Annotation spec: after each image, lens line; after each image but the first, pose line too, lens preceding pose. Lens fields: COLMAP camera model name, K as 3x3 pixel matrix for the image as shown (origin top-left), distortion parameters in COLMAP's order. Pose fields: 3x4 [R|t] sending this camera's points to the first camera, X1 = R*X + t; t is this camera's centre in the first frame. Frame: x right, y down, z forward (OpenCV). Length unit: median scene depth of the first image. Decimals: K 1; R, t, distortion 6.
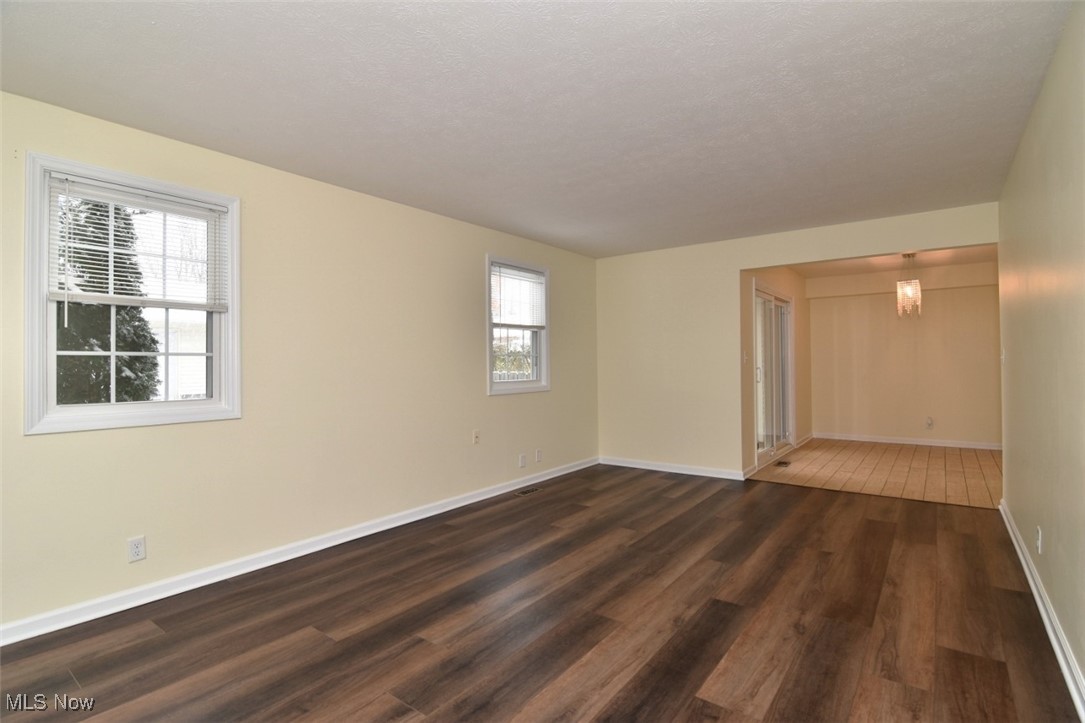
lens RADIAL K [[525.5, 0, 545.1], [0, 525.5, 363.9], [0, 0, 1]] dist [-0.003691, -0.011330]
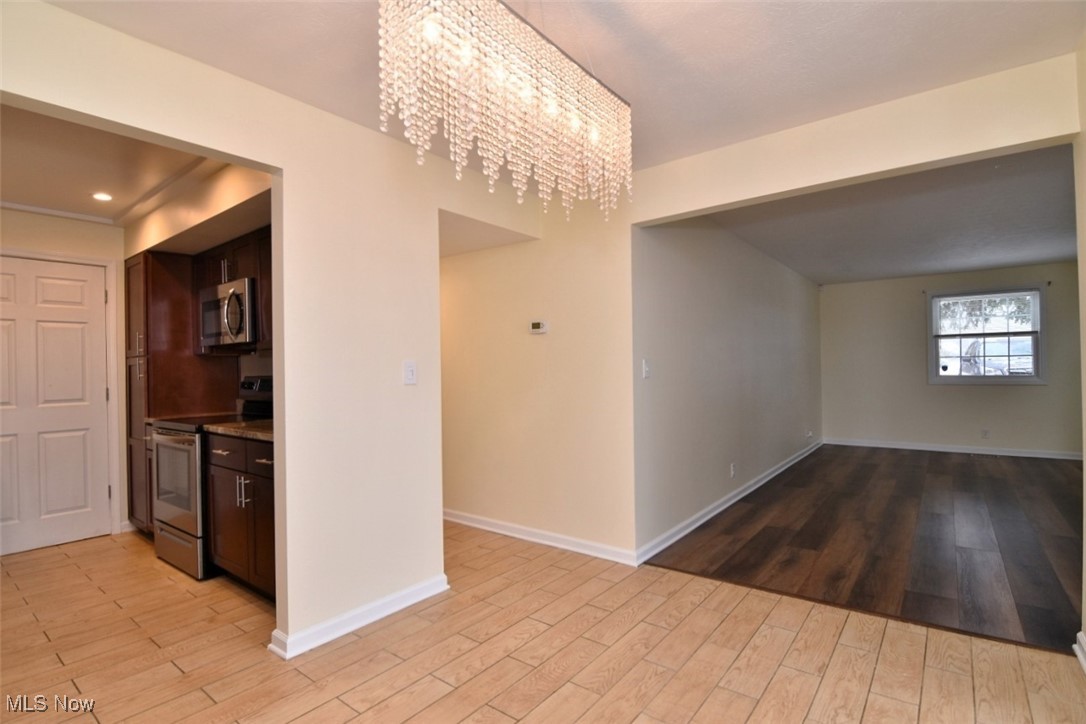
lens RADIAL K [[525.2, 0, 543.2], [0, 525.2, 363.7], [0, 0, 1]] dist [-0.004835, -0.010800]
pose [[-0.999460, 0.030375, 0.012514, 1.422279], [0.030273, 0.999508, -0.008217, -0.028945], [-0.012758, -0.007833, -0.999888, 2.544951]]
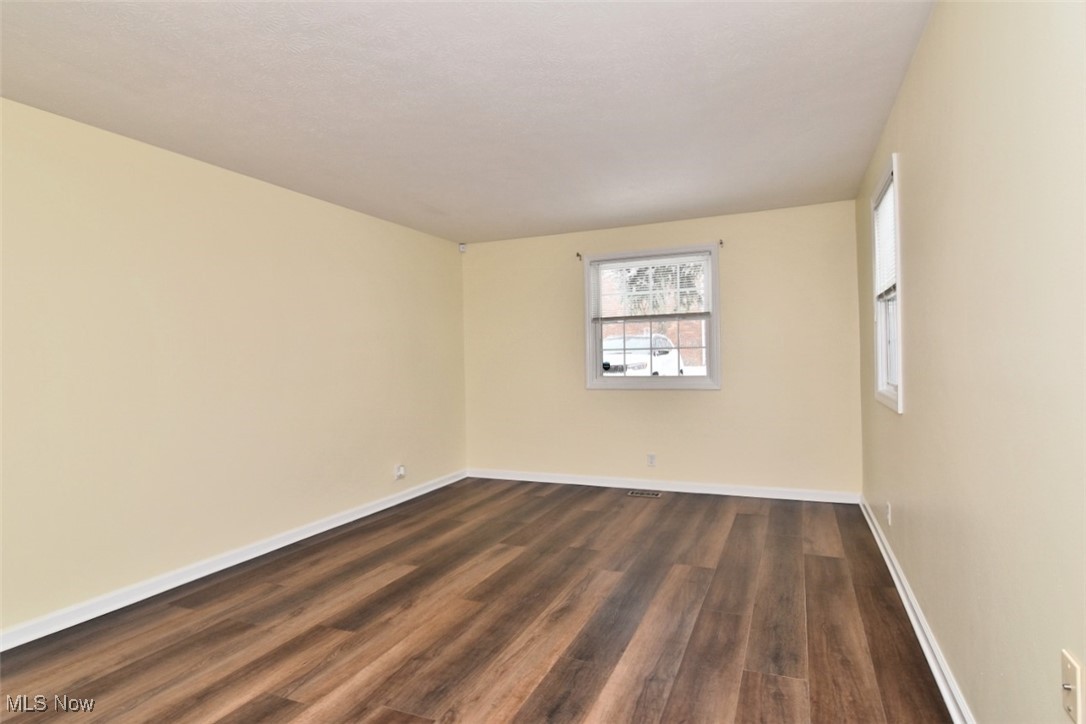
lens RADIAL K [[586.1, 0, 543.0], [0, 586.1, 362.0], [0, 0, 1]] dist [-0.006031, -0.001576]
pose [[-0.970657, 0.035368, -0.237854, 0.210005], [0.034096, 0.999374, 0.009463, -0.008494], [0.238039, 0.001076, -0.971255, 1.858700]]
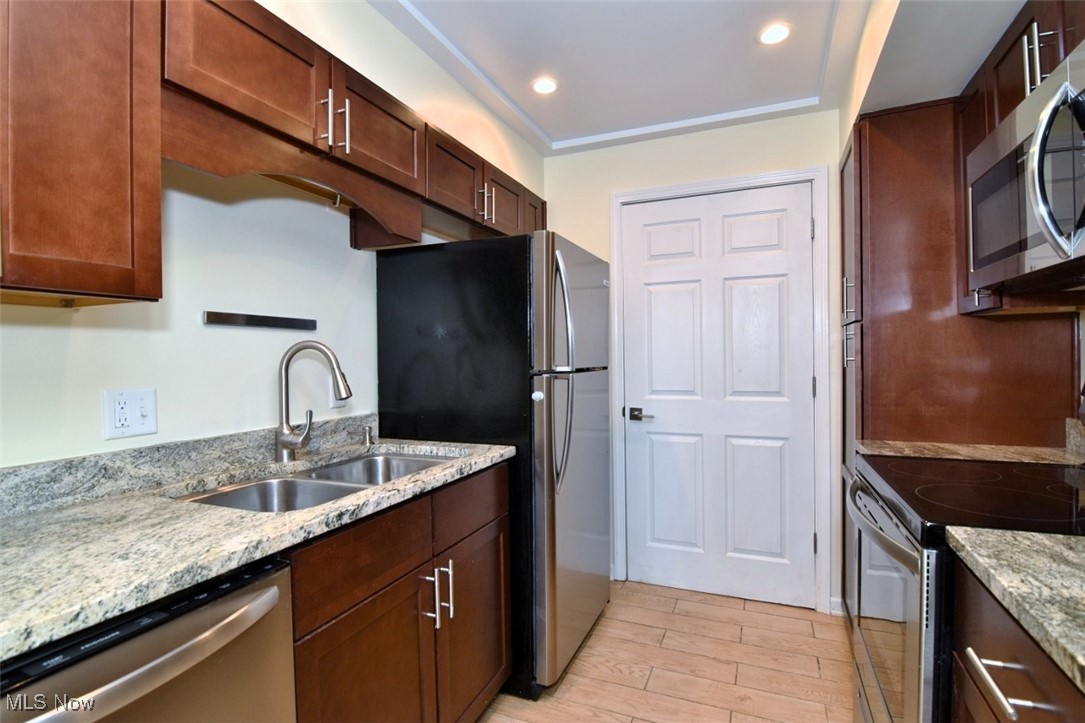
lens RADIAL K [[524.7, 0, 542.7], [0, 524.7, 363.2], [0, 0, 1]] dist [-0.004835, -0.010800]
pose [[-0.243493, 0.001127, 0.969902, 1.870083], [0.014221, 0.999896, 0.002408, -0.041779], [-0.969798, 0.014379, -0.243484, 1.820428]]
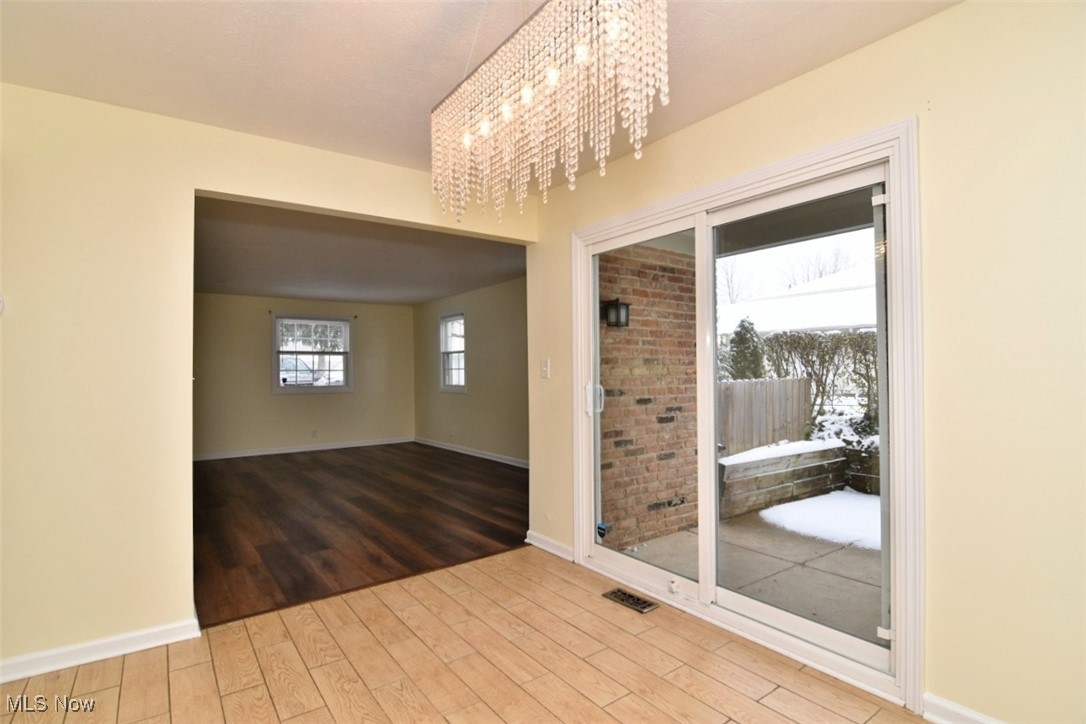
lens RADIAL K [[531.3, 0, 544.1], [0, 531.3, 363.4], [0, 0, 1]] dist [-0.006330, -0.009912]
pose [[-0.283658, 0.000529, -0.958925, 1.905592], [0.013976, 0.999896, -0.003582, -0.031322], [0.958824, -0.014418, -0.283636, 2.209866]]
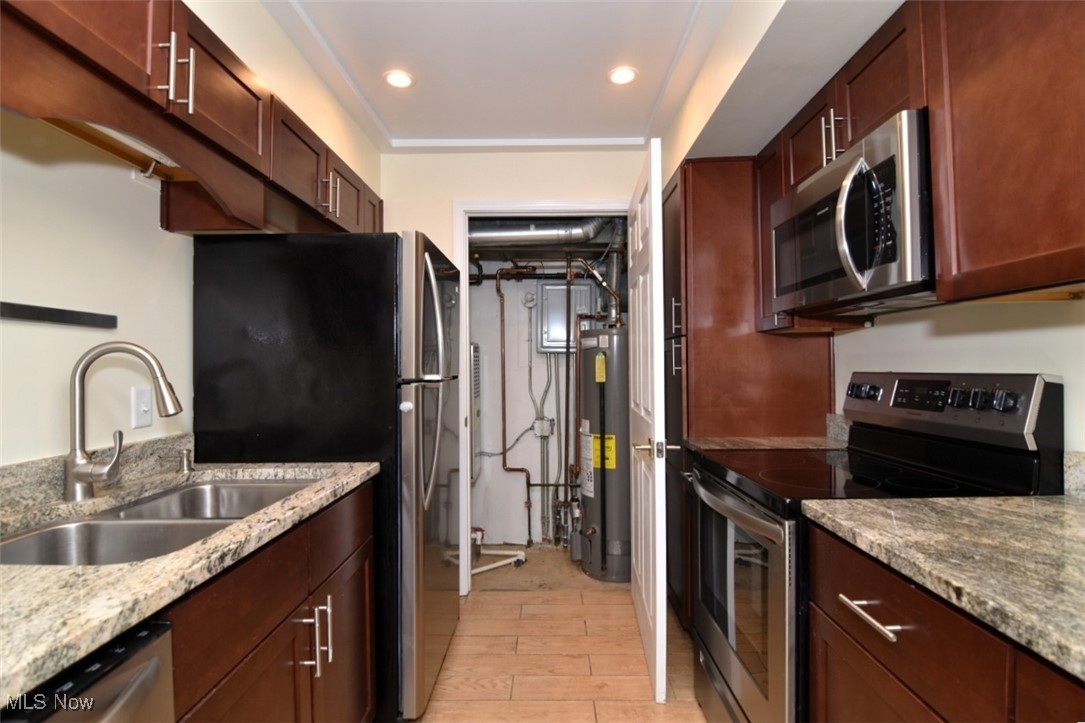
lens RADIAL K [[530.8, 0, 543.6], [0, 530.8, 362.9], [0, 0, 1]] dist [-0.006330, -0.009912]
pose [[-0.594788, 0.021059, 0.803606, 1.912391], [0.014397, 0.999776, -0.015545, -0.038302], [-0.803753, 0.002323, -0.594958, 1.903154]]
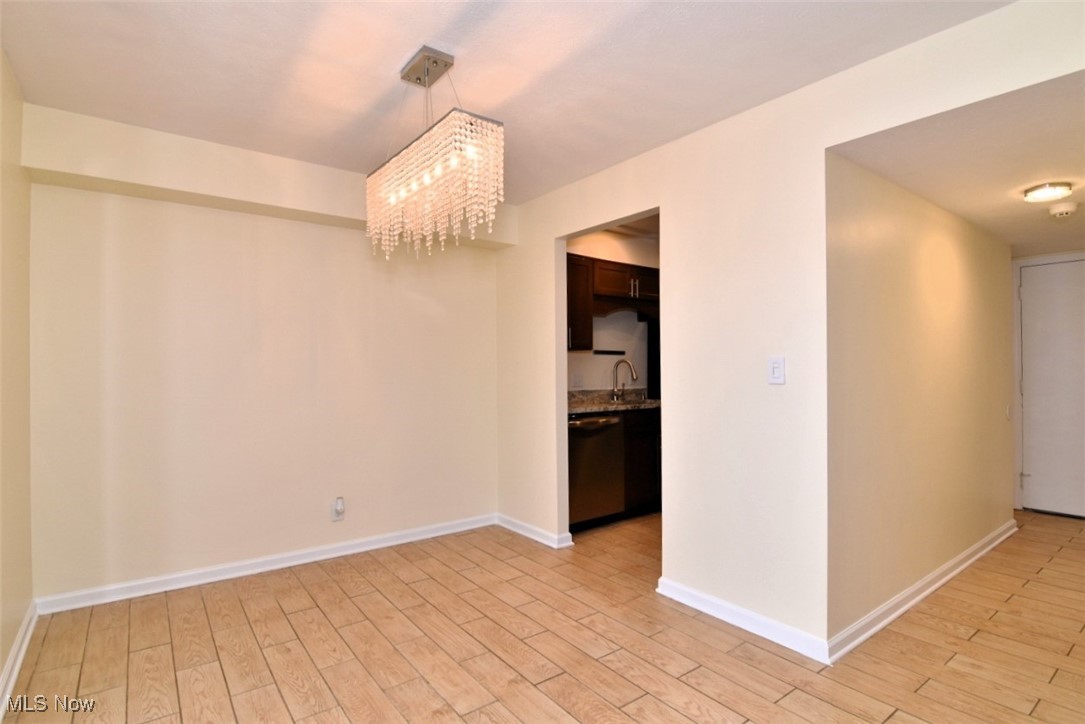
lens RADIAL K [[543.6, 0, 542.2], [0, 543.6, 365.6], [0, 0, 1]] dist [-0.002980, -0.013588]
pose [[0.269610, 0.015953, 0.962837, 0.778067], [-0.000555, 0.999865, -0.016411, -0.020280], [-0.962969, 0.003890, 0.269583, 1.713651]]
